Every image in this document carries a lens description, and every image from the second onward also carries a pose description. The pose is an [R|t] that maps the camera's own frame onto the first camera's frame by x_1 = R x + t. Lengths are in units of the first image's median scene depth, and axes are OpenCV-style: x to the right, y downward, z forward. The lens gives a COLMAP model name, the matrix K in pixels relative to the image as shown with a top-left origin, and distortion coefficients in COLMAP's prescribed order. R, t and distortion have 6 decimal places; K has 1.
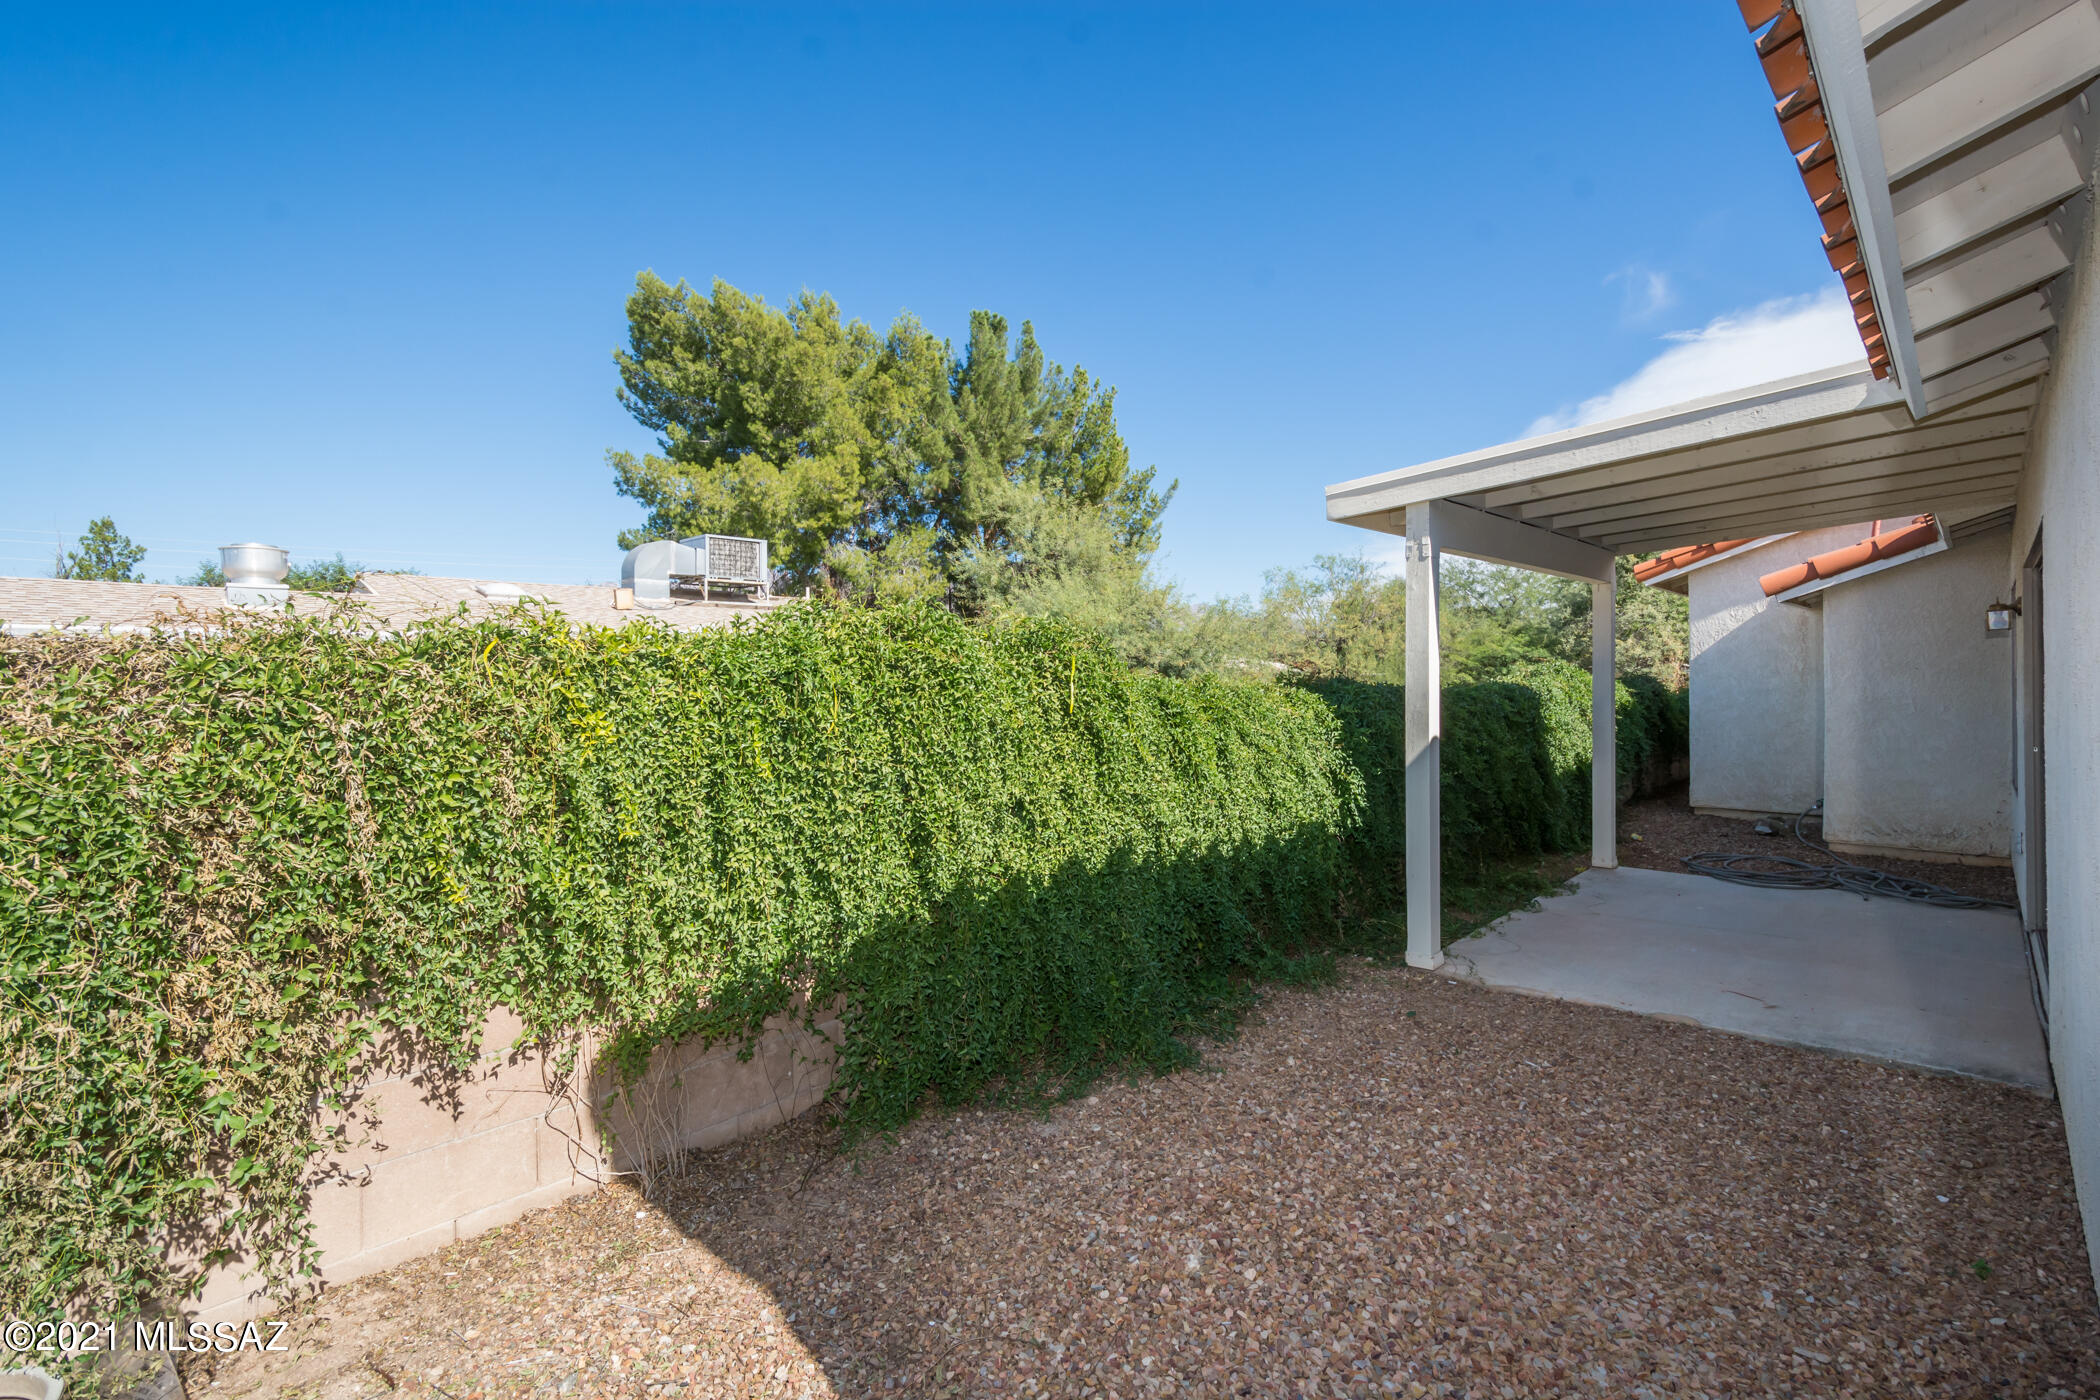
lens RADIAL K [[911.9, 0, 1035.2], [0, 911.9, 682.8], [0, 0, 1]] dist [0.002546, -0.000383]
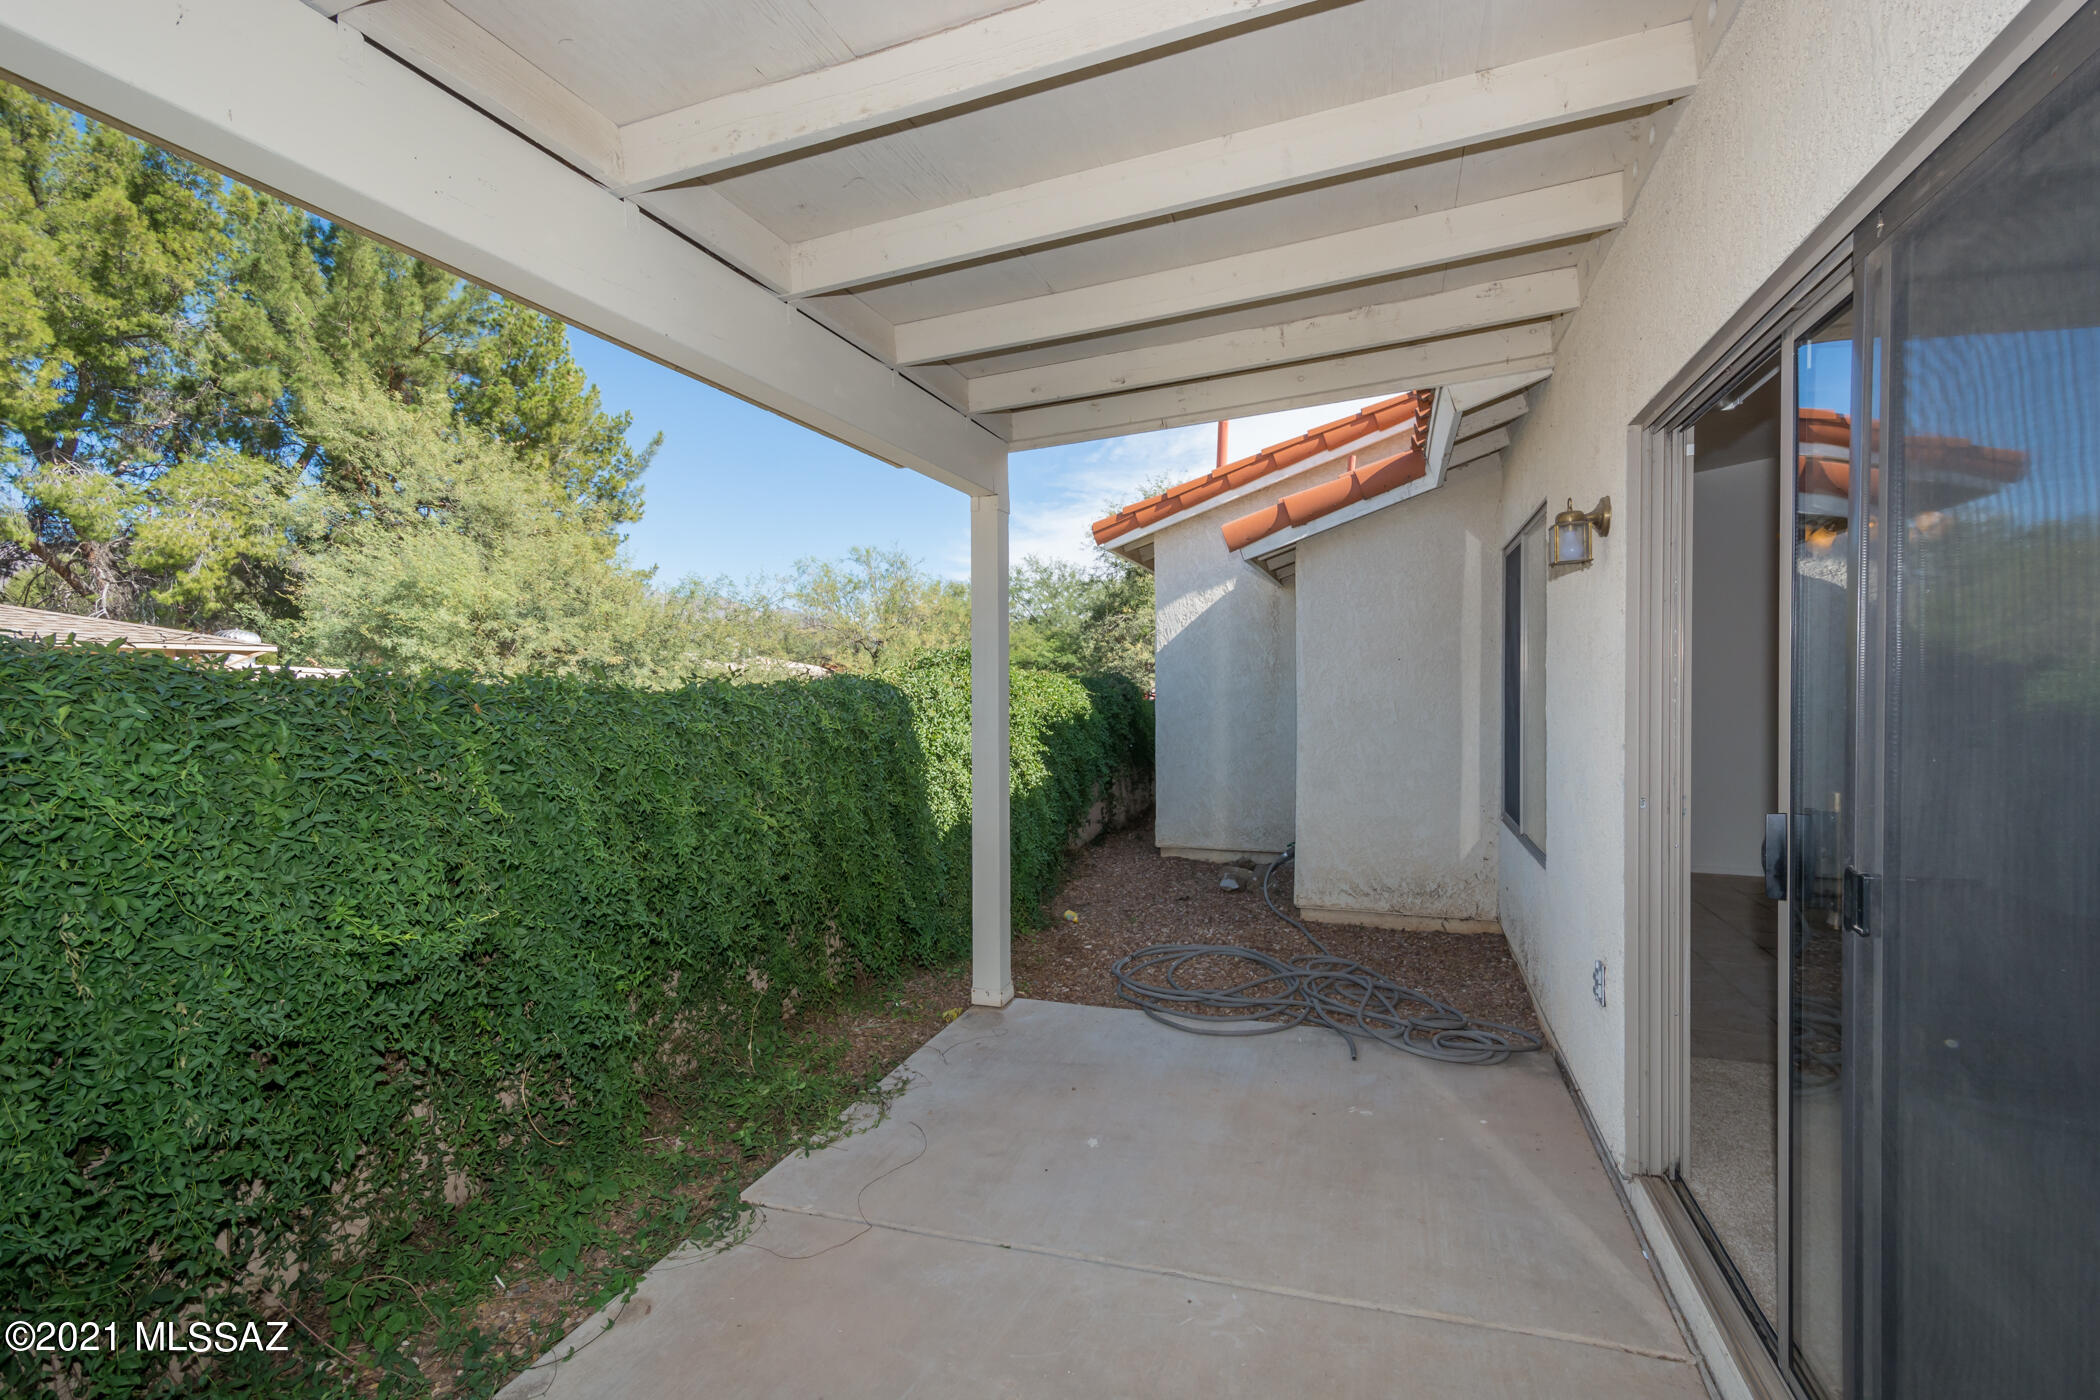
lens RADIAL K [[911.9, 0, 1056.8], [0, 911.9, 698.4], [0, 0, 1]] dist [0.002546, -0.000383]
pose [[0.895418, -0.003586, 0.445211, 0.127662], [-0.000336, 0.999962, 0.008730, 0.002658], [-0.445225, -0.007967, 0.895383, 0.150053]]
